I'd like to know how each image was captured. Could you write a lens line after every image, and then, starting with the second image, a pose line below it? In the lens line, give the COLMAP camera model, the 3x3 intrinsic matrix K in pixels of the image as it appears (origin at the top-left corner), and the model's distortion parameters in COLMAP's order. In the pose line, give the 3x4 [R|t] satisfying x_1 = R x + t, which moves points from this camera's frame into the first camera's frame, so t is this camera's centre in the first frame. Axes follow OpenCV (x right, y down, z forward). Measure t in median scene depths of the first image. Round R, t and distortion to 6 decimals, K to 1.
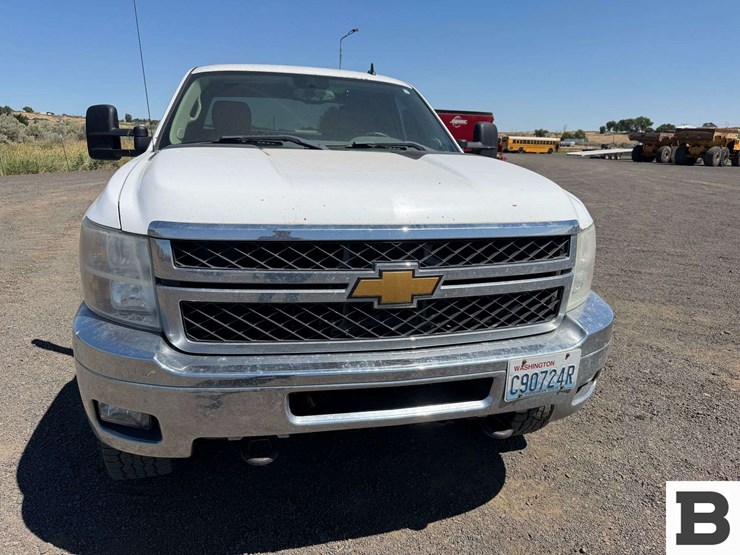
lens RADIAL K [[527.6, 0, 370.4], [0, 527.6, 275.1], [0, 0, 1]] dist [0.043885, -0.058421]
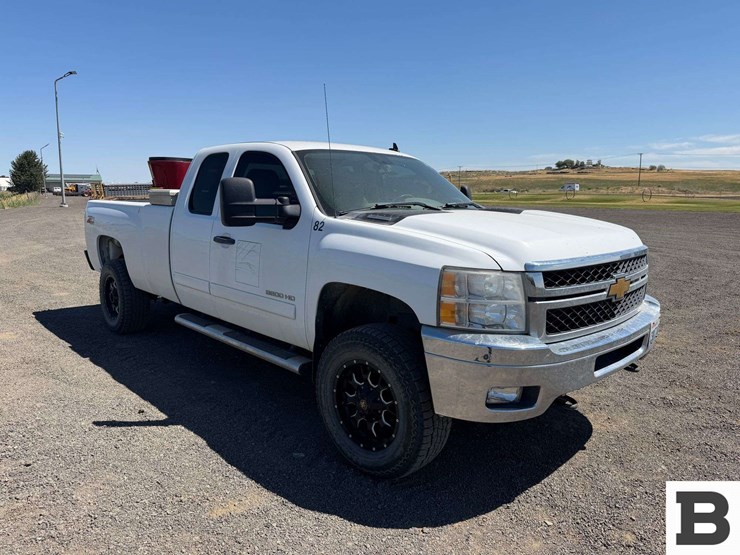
lens RADIAL K [[527.6, 0, 365.2], [0, 527.6, 270.7], [0, 0, 1]] dist [0.043885, -0.058421]
pose [[0.866114, -0.093839, 0.490959, -1.549846], [0.138062, 0.988921, -0.054541, -0.054188], [-0.480401, 0.115022, 0.869474, -0.139237]]
